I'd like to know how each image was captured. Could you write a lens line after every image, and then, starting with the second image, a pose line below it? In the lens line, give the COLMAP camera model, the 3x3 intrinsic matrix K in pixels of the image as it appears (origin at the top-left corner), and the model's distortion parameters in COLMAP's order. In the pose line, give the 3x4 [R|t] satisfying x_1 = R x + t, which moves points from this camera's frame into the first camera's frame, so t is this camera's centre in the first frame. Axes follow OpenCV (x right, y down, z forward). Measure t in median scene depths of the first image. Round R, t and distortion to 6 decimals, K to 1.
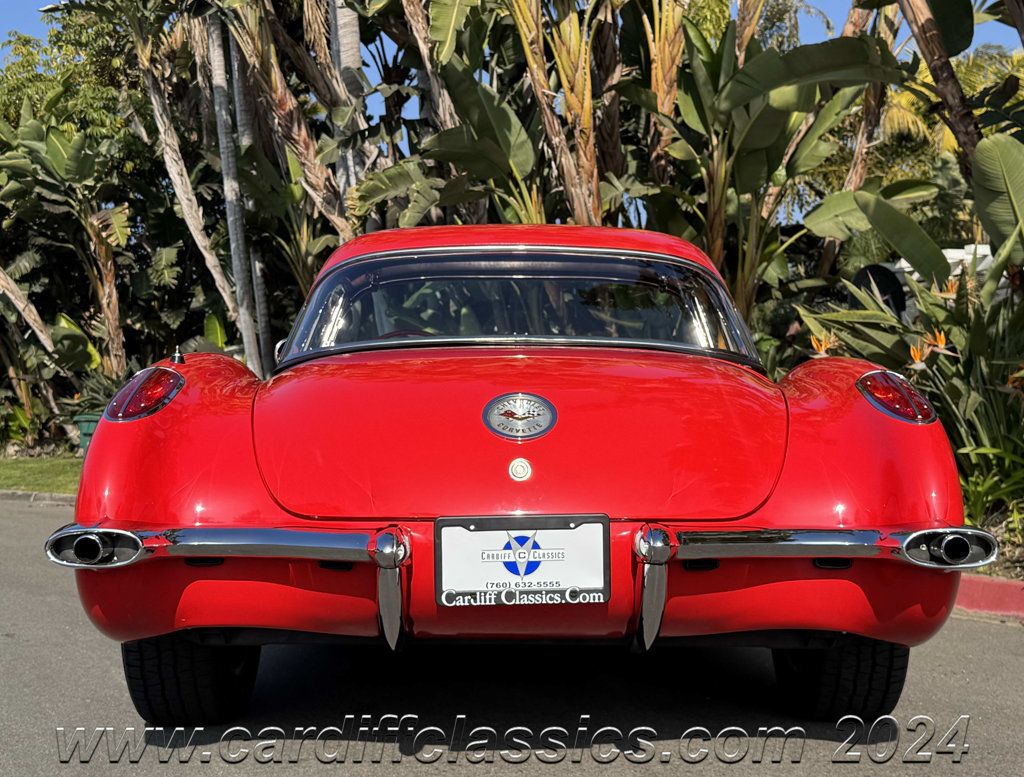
lens RADIAL K [[1399.8, 0, 510.8], [0, 1399.8, 408.2], [0, 0, 1]] dist [0.128110, 0.000000]
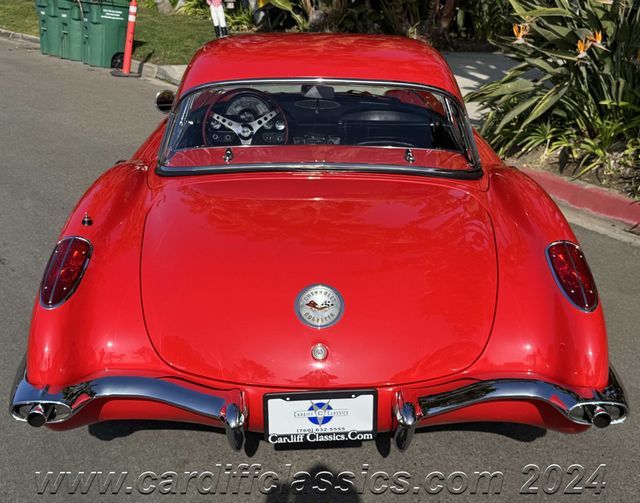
lens RADIAL K [[833.5, 0, 320.6], [0, 833.5, 251.6], [0, 0, 1]] dist [0.083809, 0.000000]
pose [[0.999940, 0.004263, 0.010105, -0.001840], [-0.007567, 0.935076, 0.354368, -0.385820], [-0.007938, -0.354423, 0.935052, 0.204613]]
